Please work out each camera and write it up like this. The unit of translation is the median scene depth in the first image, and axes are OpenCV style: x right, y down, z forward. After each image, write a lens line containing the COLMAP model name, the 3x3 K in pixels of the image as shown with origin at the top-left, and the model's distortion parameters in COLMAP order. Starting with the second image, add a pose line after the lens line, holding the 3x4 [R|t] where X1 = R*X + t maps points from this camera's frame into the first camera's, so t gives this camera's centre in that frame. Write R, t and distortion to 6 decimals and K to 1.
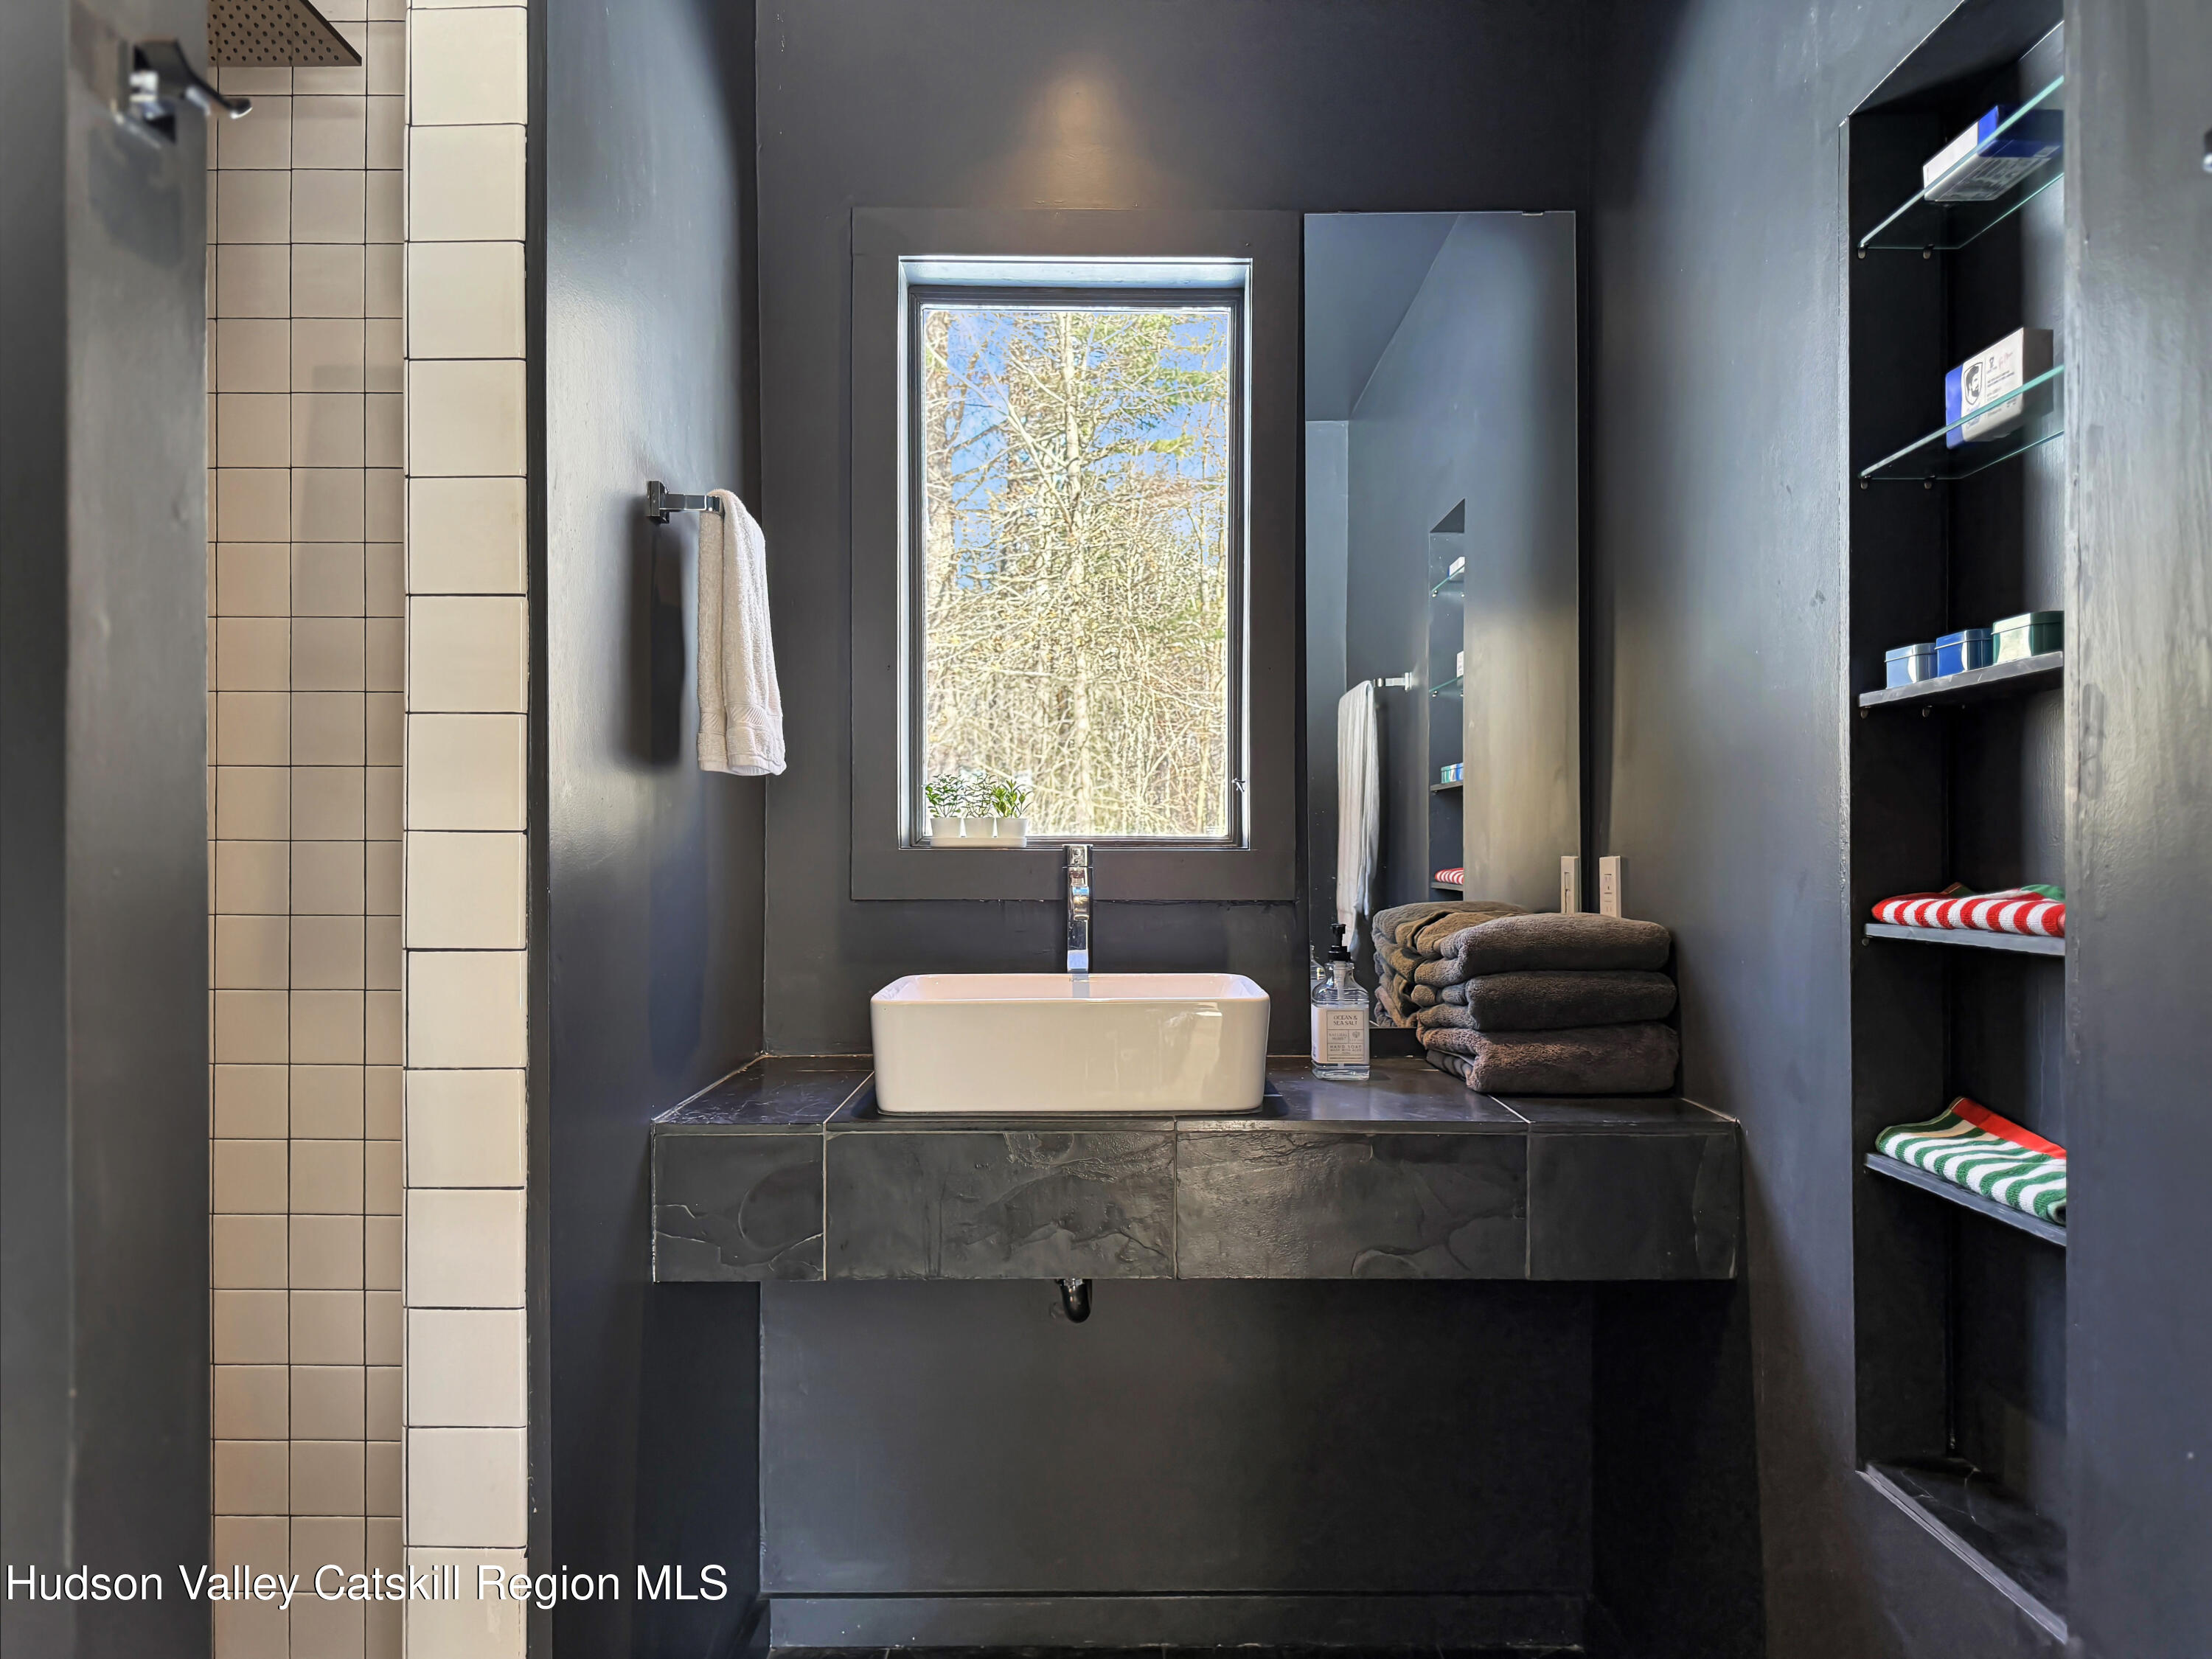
lens RADIAL K [[1593.8, 0, 1108.8], [0, 1593.8, 862.6], [0, 0, 1]] dist [0.122875, -0.198923]
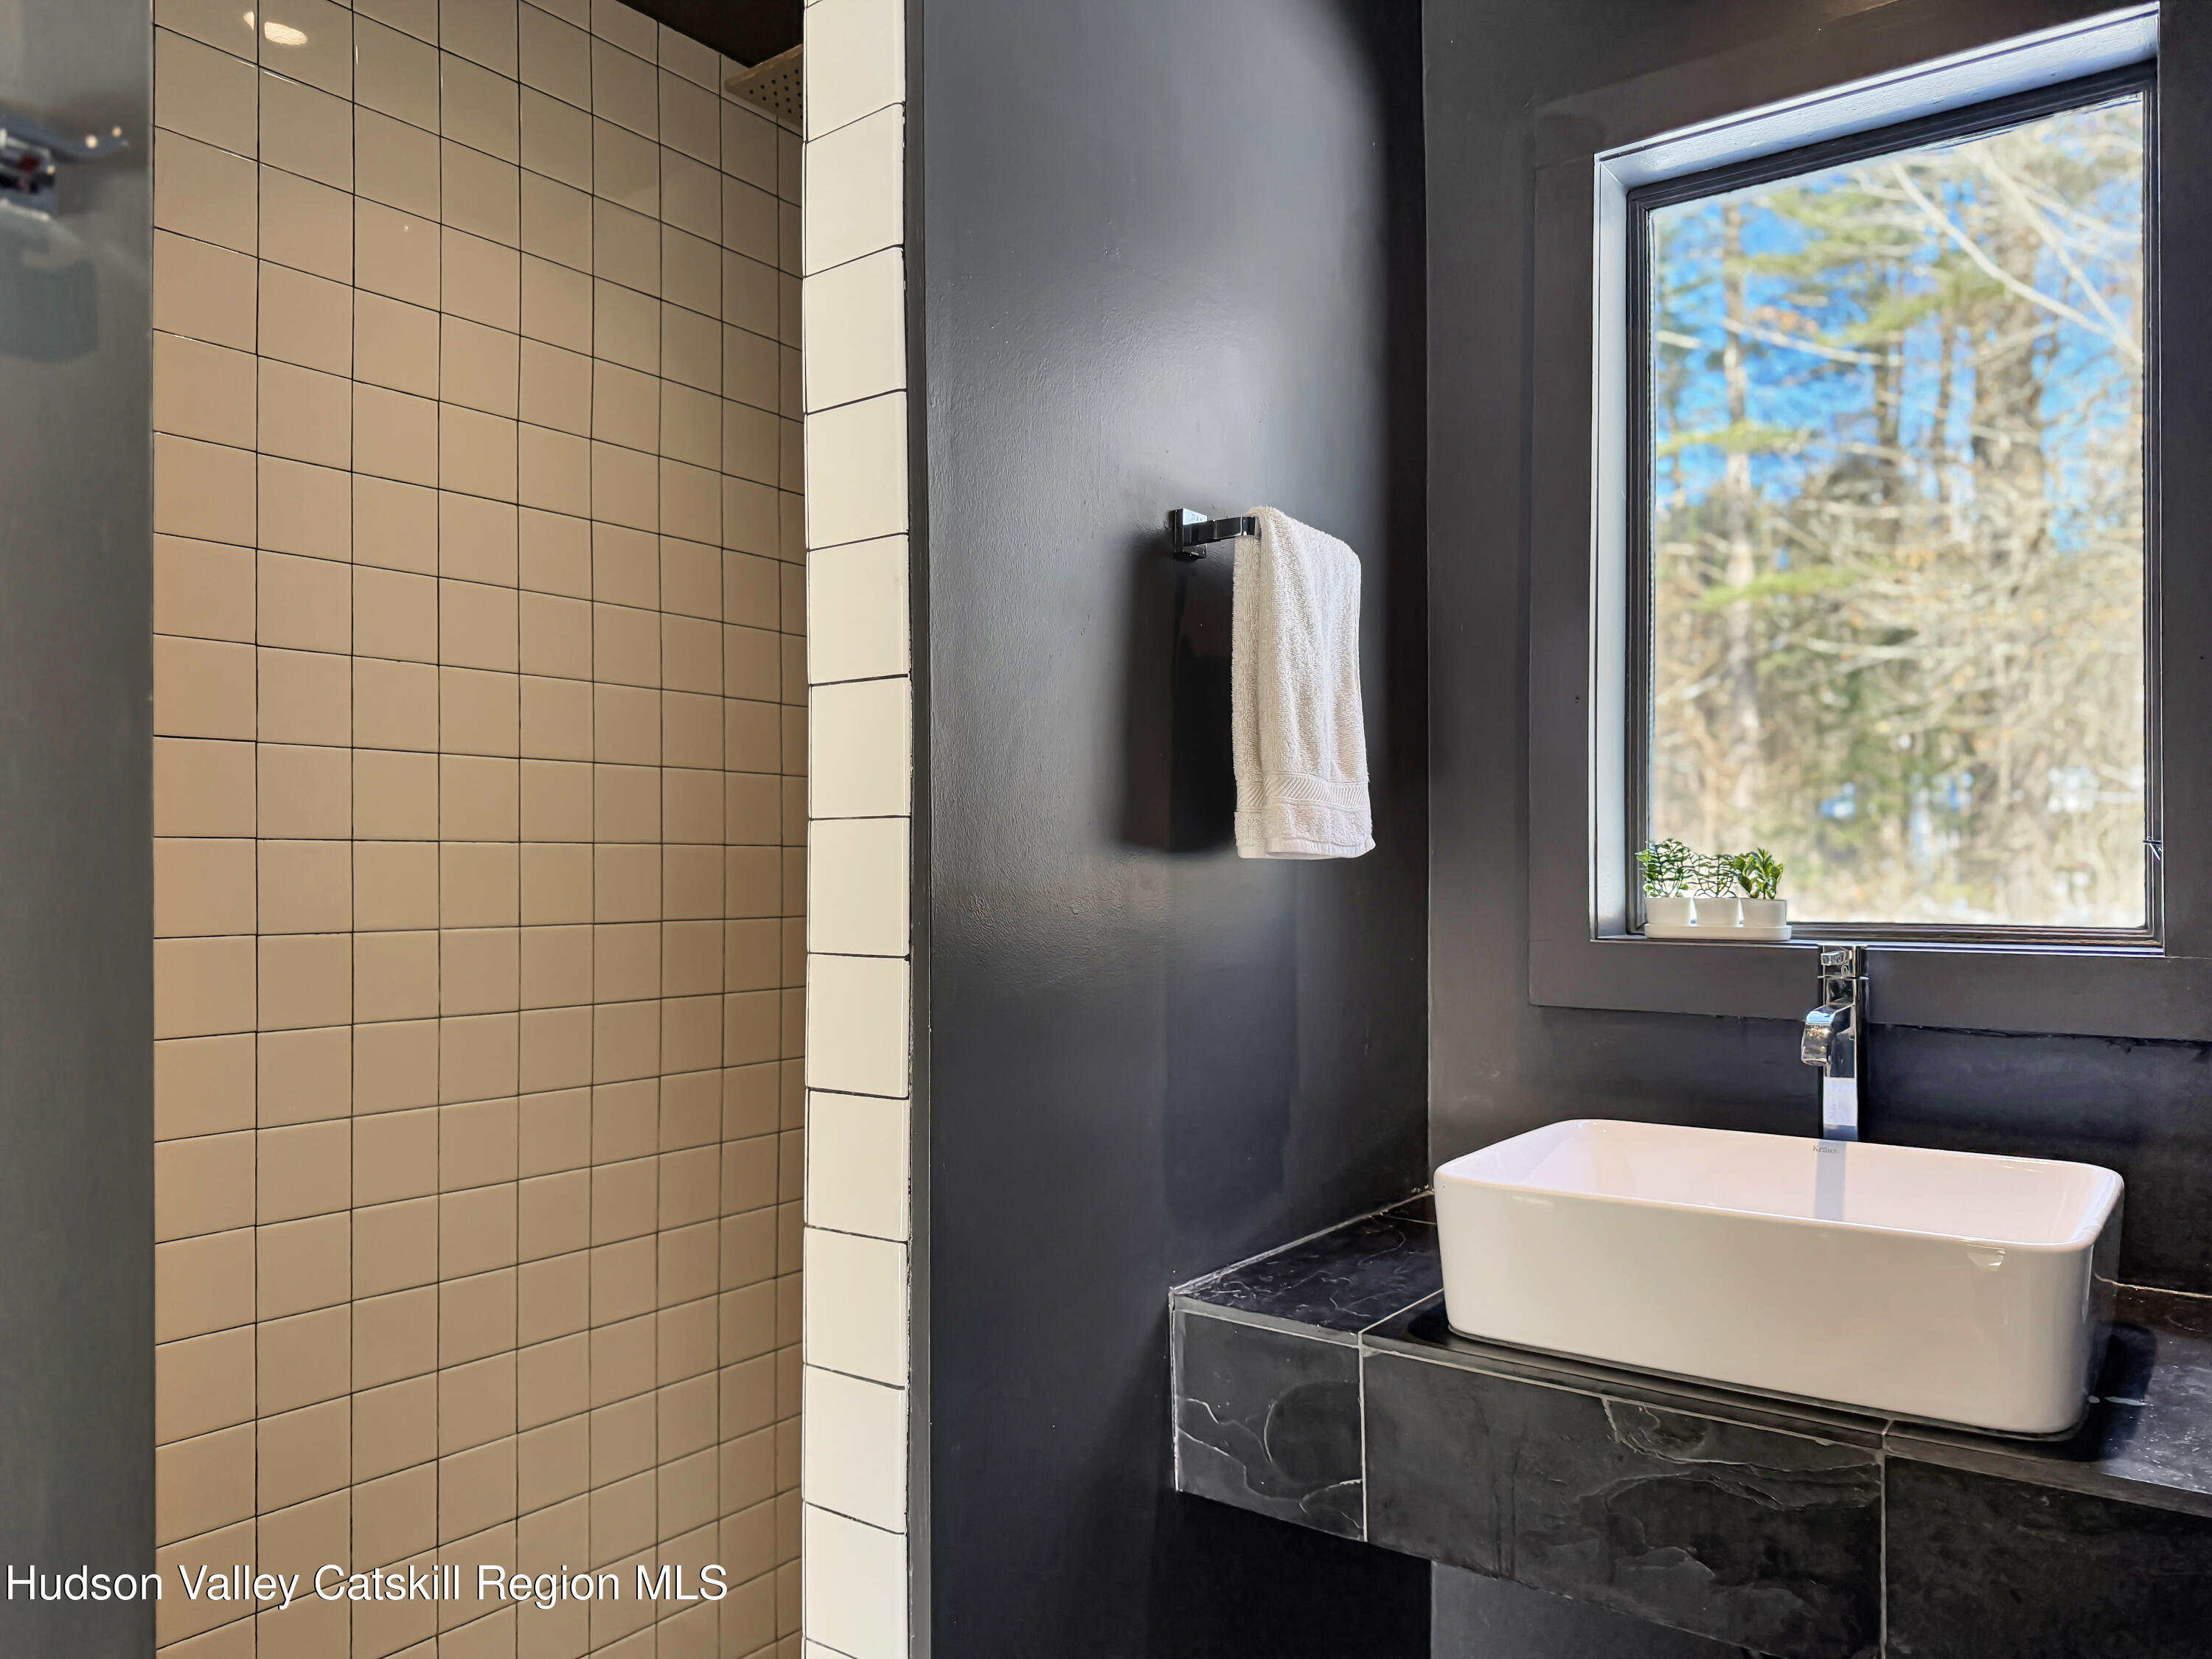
lens RADIAL K [[1593.8, 0, 1108.8], [0, 1593.8, 862.6], [0, 0, 1]] dist [0.122875, -0.198923]
pose [[0.802950, 0.002531, -0.596041, 0.172298], [-0.003454, 0.999994, -0.000407, -0.054772], [0.596036, 0.002385, 0.802954, 0.320666]]
